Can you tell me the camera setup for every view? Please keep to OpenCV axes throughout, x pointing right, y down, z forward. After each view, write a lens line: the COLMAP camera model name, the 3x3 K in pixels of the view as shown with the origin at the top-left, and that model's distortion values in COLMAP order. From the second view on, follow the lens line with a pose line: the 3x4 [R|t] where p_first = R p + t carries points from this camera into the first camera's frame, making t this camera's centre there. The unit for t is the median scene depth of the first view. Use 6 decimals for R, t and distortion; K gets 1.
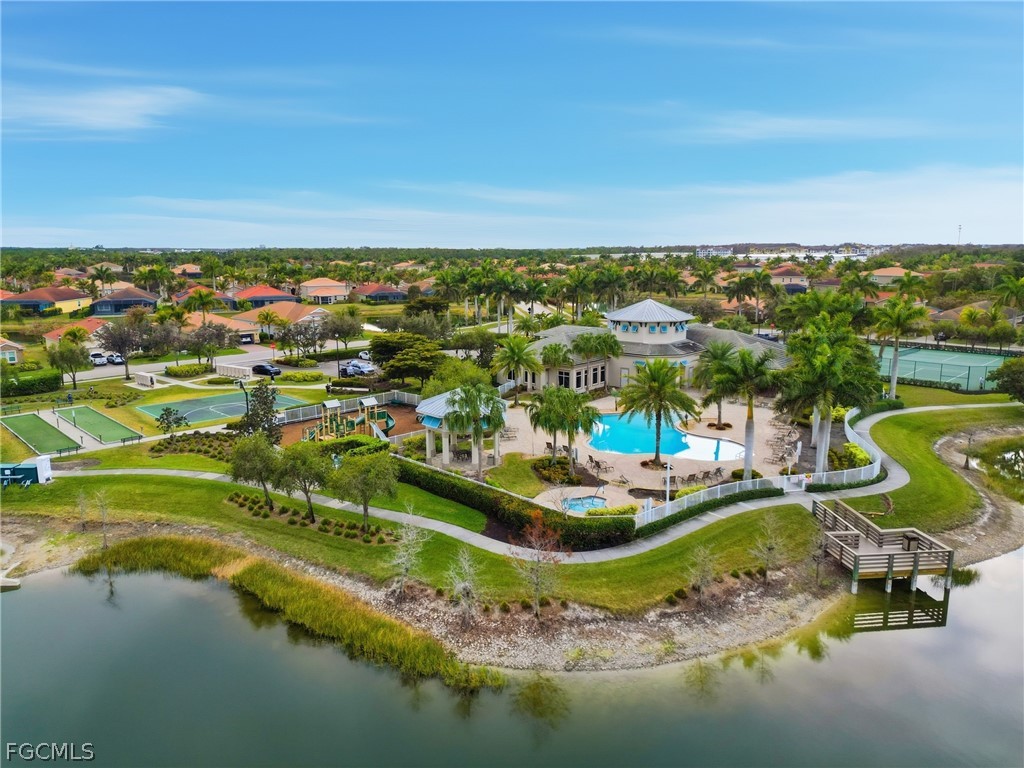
lens RADIAL K [[700.6, 0, 512.0], [0, 700.6, 384.0], [0, 0, 1]] dist [0.081198, -0.063468]
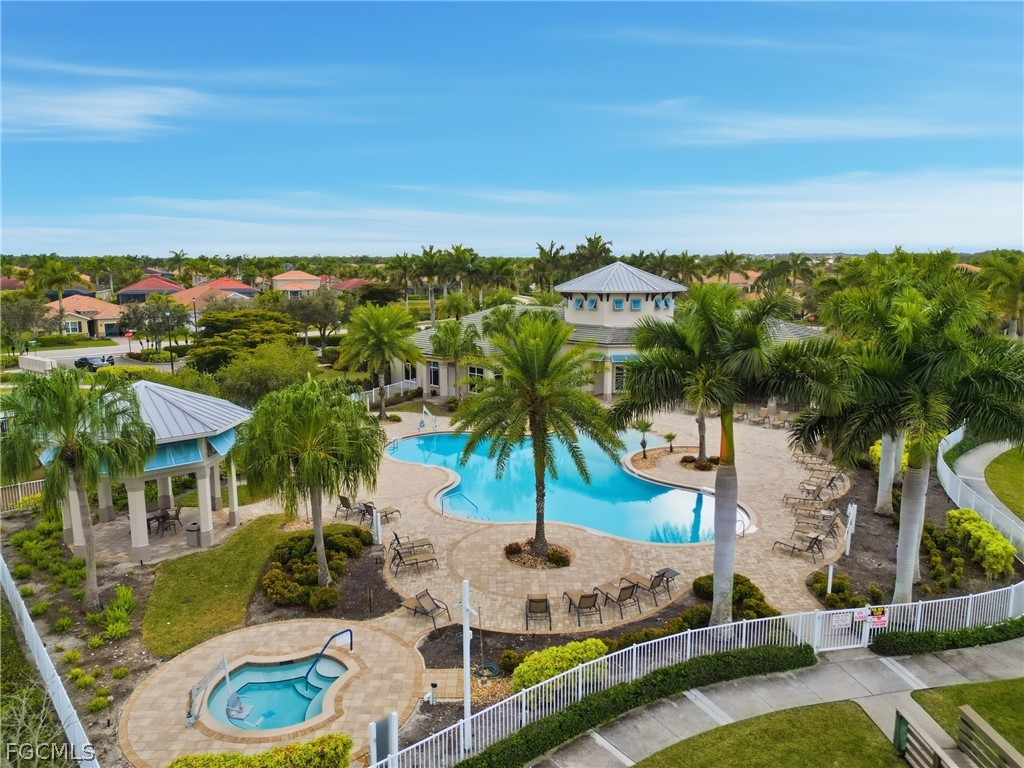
lens RADIAL K [[700.6, 0, 512.0], [0, 700.6, 384.0], [0, 0, 1]] dist [0.081198, -0.063468]
pose [[0.998427, 0.010282, -0.055110, 0.221722], [-0.011175, 0.999811, -0.015918, 0.011509], [0.054936, 0.016509, 0.998353, 0.556090]]
